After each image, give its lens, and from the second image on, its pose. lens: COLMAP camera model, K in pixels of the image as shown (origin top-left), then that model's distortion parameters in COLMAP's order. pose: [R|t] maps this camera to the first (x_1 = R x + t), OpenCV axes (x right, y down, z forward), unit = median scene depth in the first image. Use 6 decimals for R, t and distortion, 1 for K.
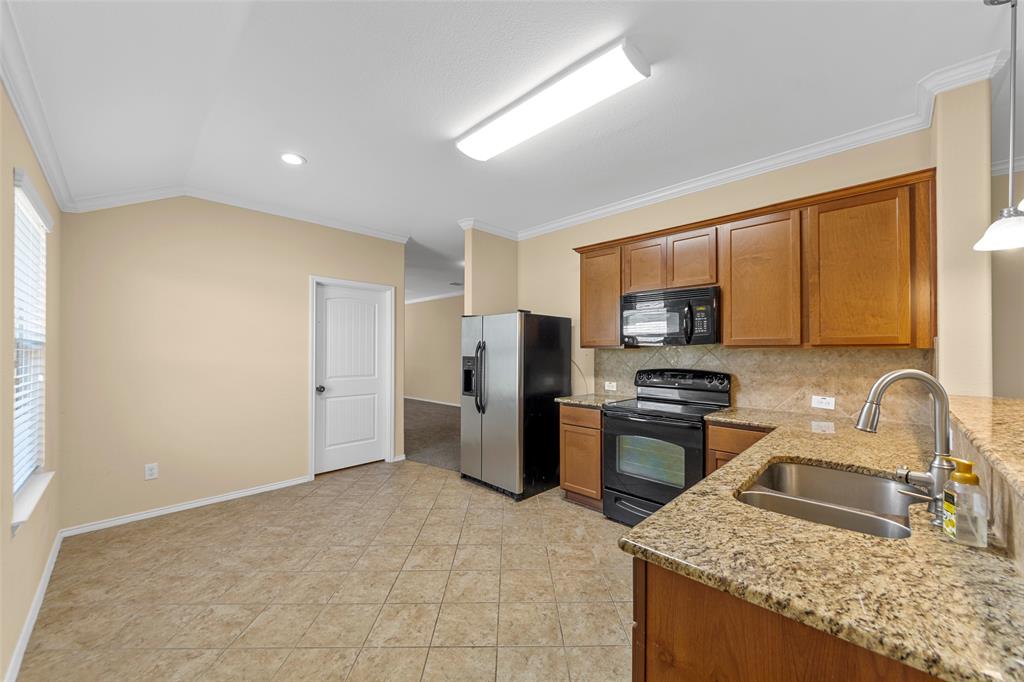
lens RADIAL K [[384.2, 0, 518.7], [0, 384.2, 348.3], [0, 0, 1]] dist [-0.007755, -0.000464]
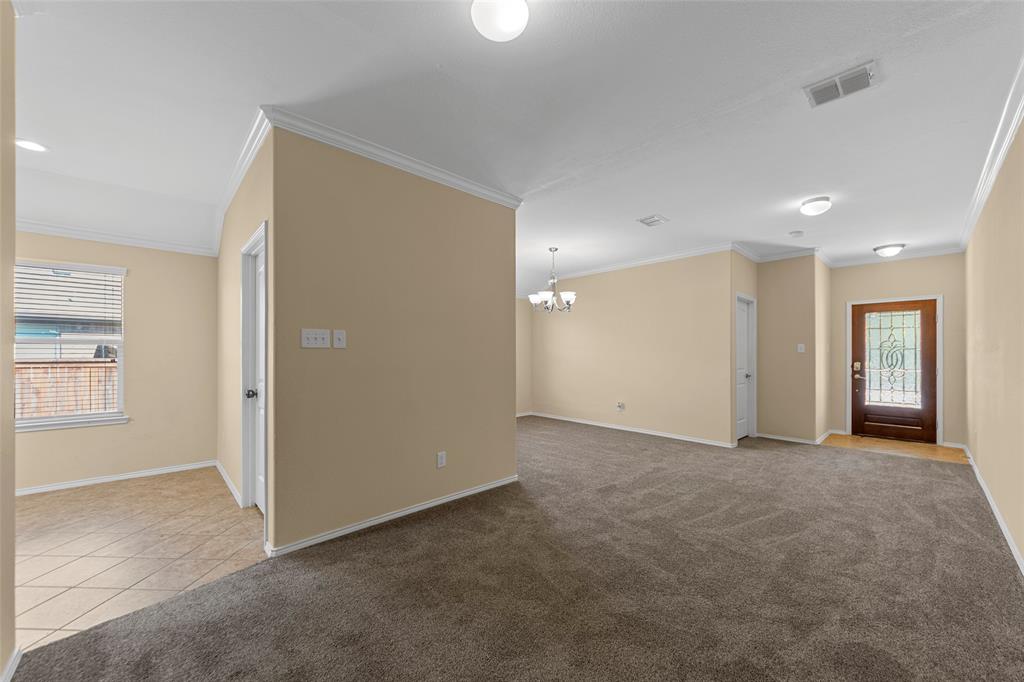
lens RADIAL K [[384.2, 0, 518.7], [0, 384.2, 348.3], [0, 0, 1]] dist [-0.007755, -0.000464]
pose [[-0.042197, -0.009984, -0.999059, 0.305772], [0.005490, 0.999933, -0.010225, 0.036516], [0.999094, -0.005916, -0.042139, 2.165706]]
